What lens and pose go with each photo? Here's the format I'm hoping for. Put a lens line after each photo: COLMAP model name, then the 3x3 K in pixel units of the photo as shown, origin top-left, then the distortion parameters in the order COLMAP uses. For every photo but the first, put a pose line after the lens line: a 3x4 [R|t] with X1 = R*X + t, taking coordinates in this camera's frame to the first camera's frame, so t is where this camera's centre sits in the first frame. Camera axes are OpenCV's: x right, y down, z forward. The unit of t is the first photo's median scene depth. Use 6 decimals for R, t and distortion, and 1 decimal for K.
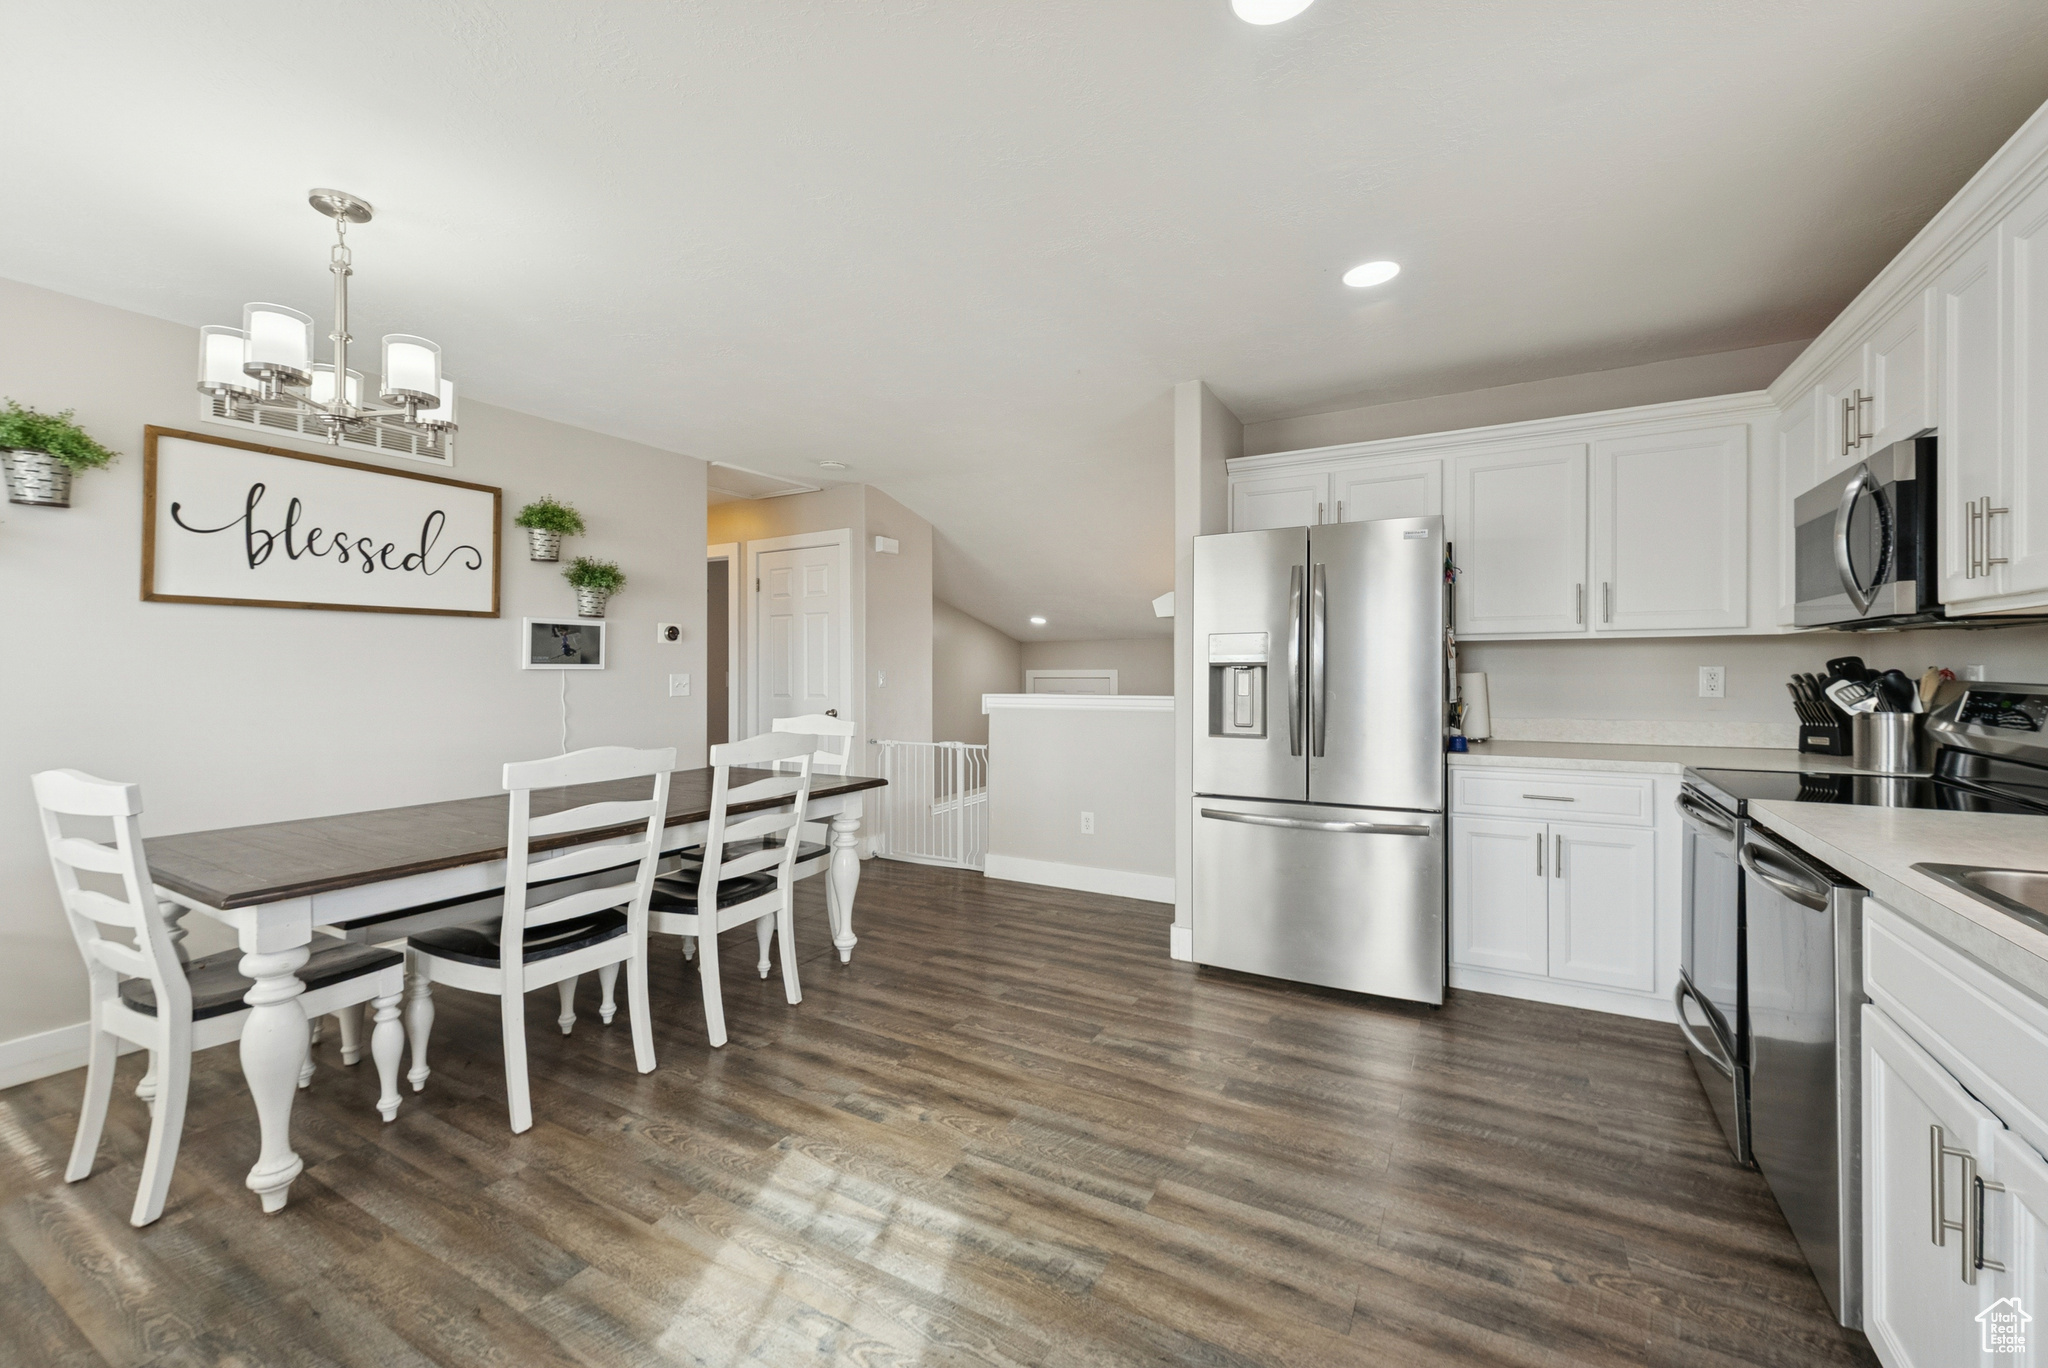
lens RADIAL K [[830.4, 0, 1015.9], [0, 830.4, 667.5], [0, 0, 1]] dist [0.004266, 0.000214]
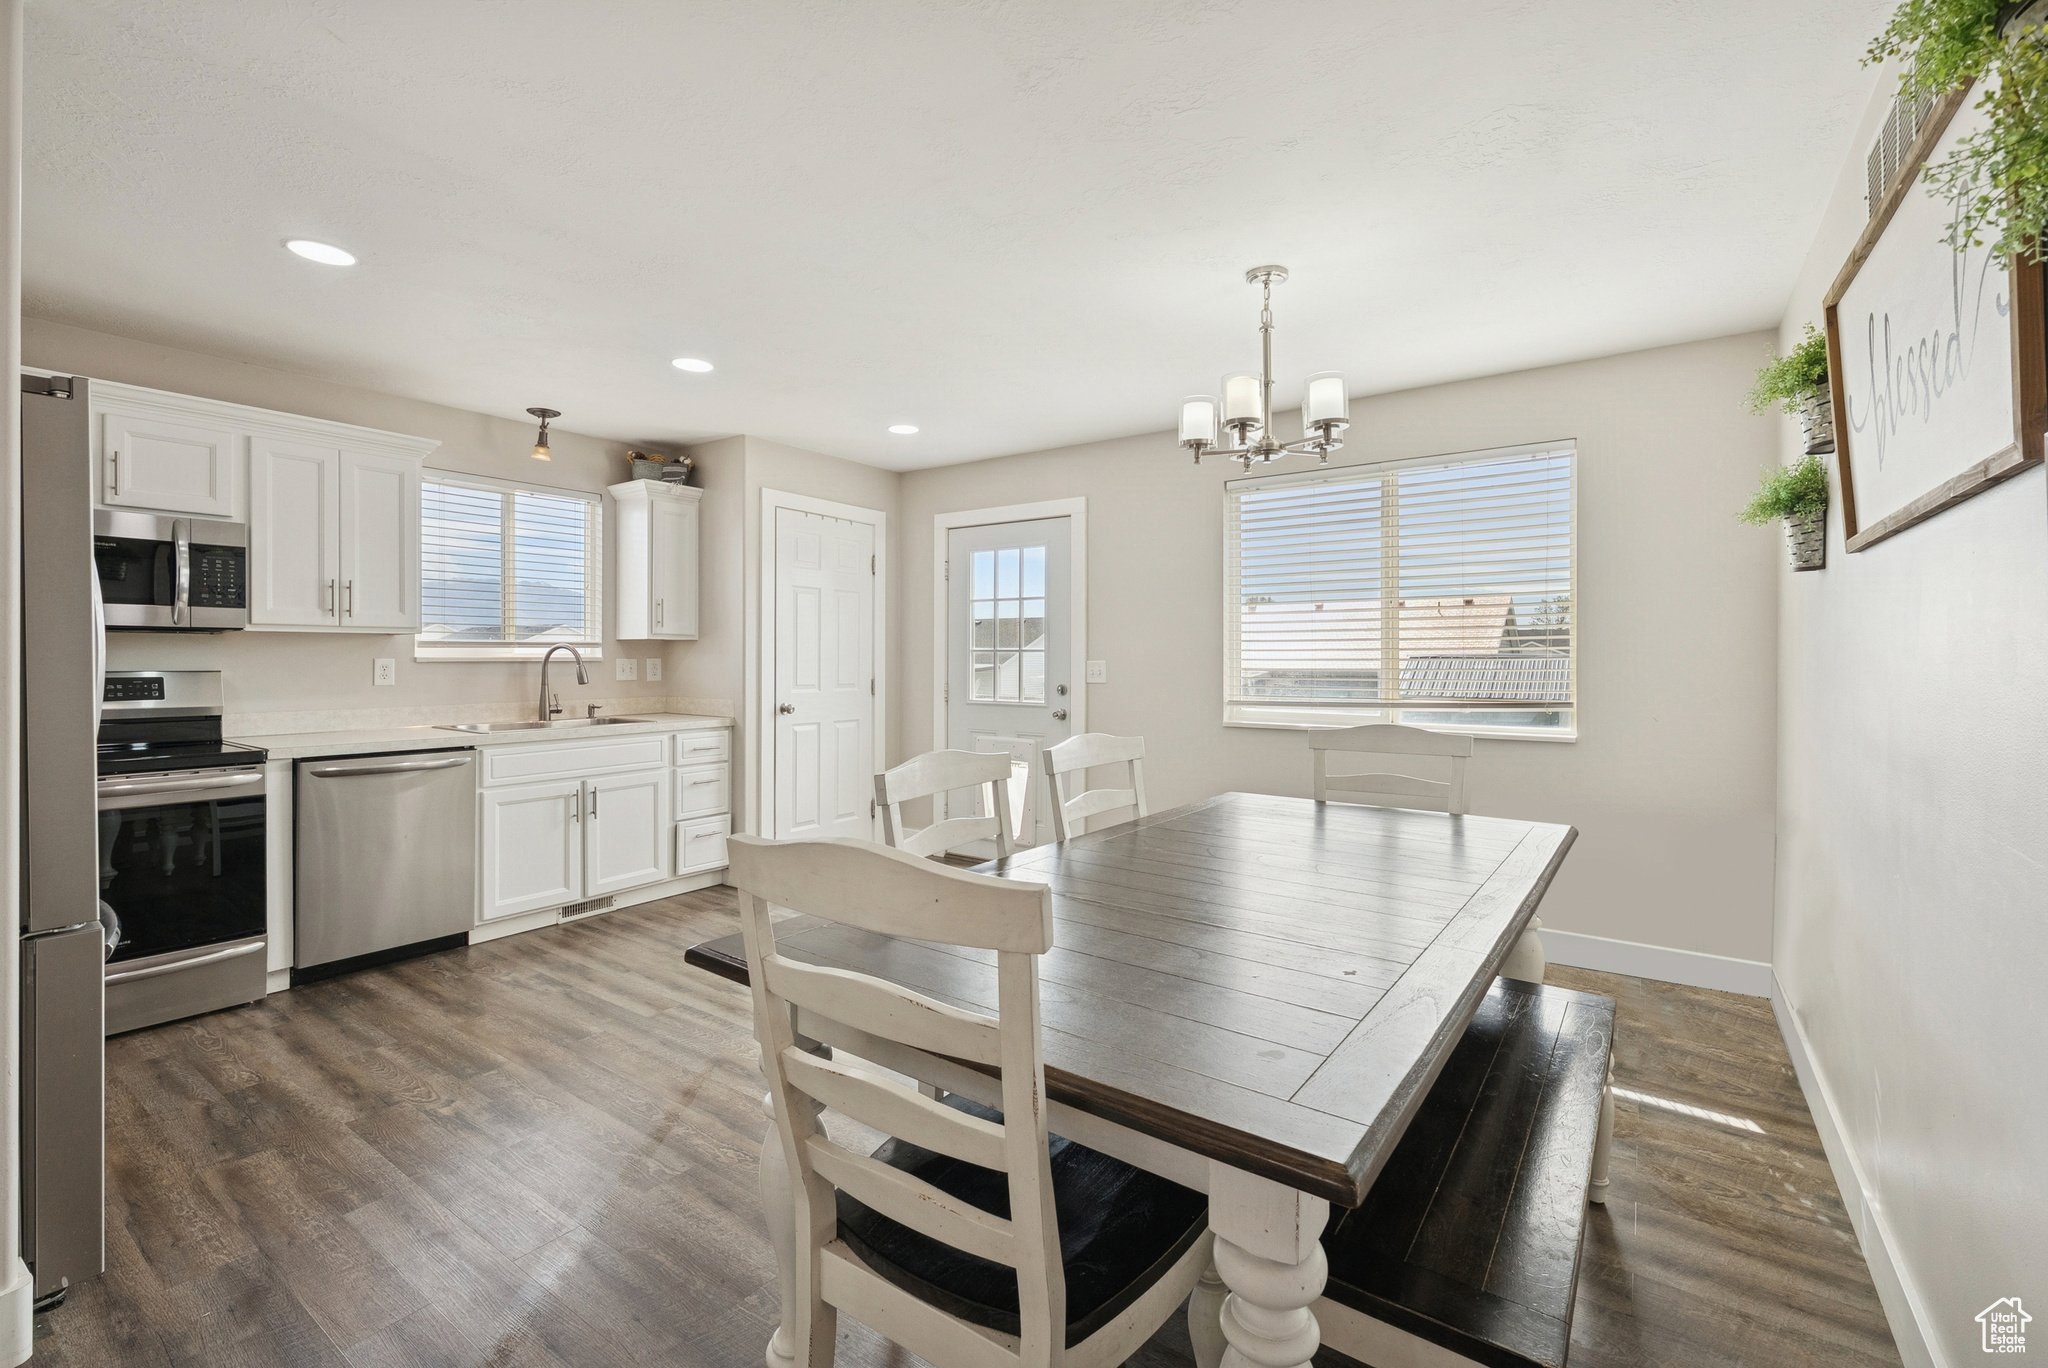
lens RADIAL K [[898.5, 0, 1021.2], [0, 898.5, 668.0], [0, 0, 1]] dist [0.002201, -0.000087]
pose [[-0.994813, 0.003710, 0.101654, -0.540808], [0.004394, 0.999969, 0.006503, 0.008697], [-0.101626, 0.006916, -0.994799, 2.147214]]
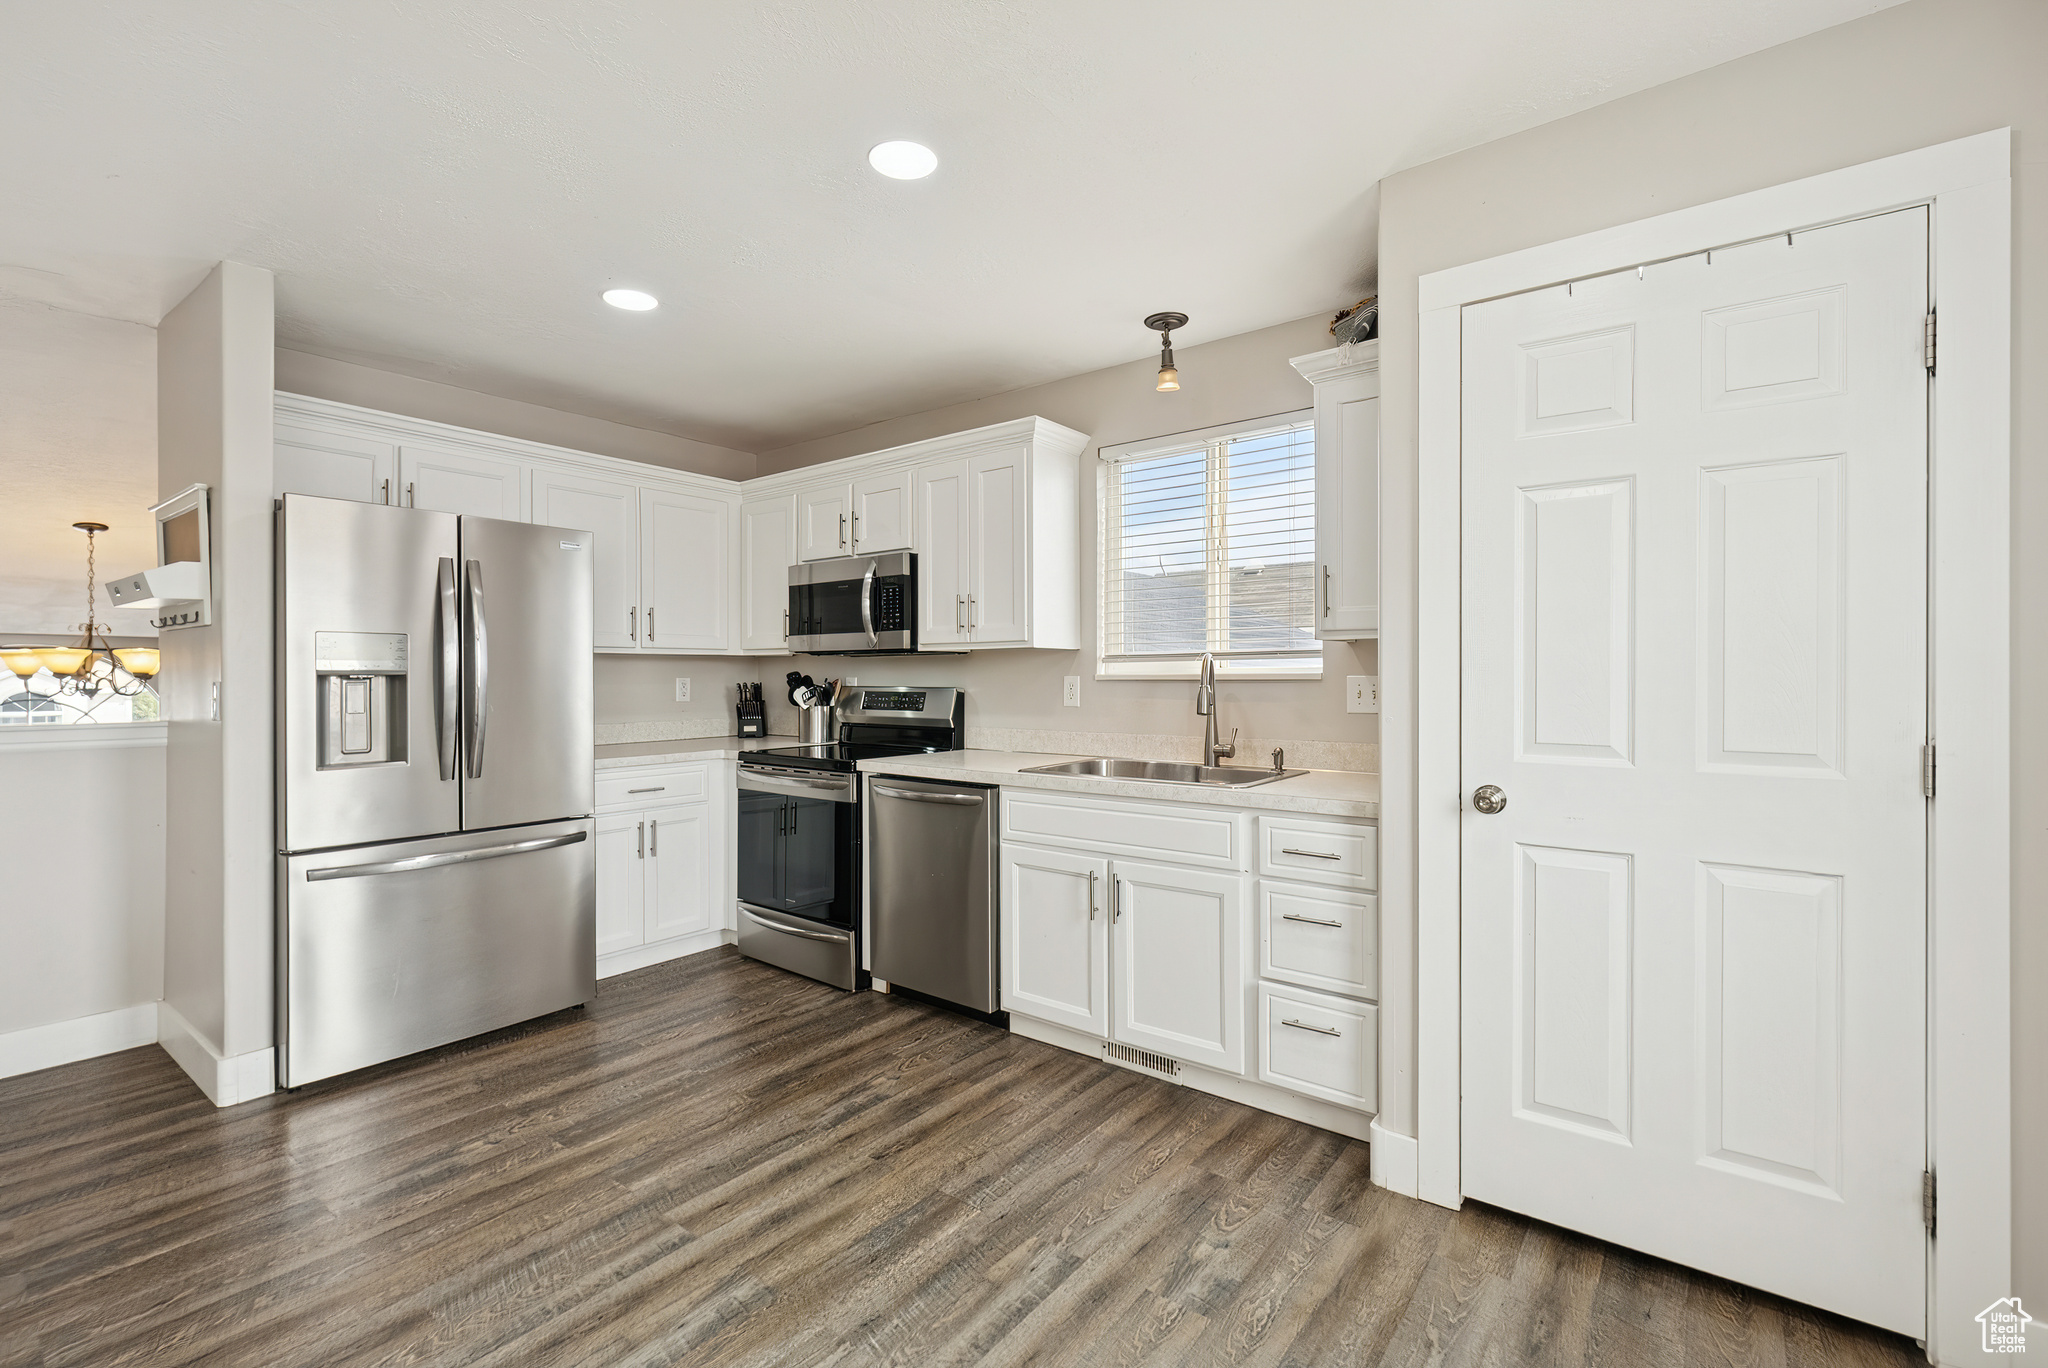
lens RADIAL K [[898.5, 0, 1013.5], [0, 898.5, 681.2], [0, 0, 1]] dist [0.002201, -0.000087]
pose [[0.148596, -0.000447, 0.988898, -0.679078], [-0.000838, 0.999999, 0.000578, 0.004183], [-0.988898, -0.000914, 0.148596, 0.394410]]
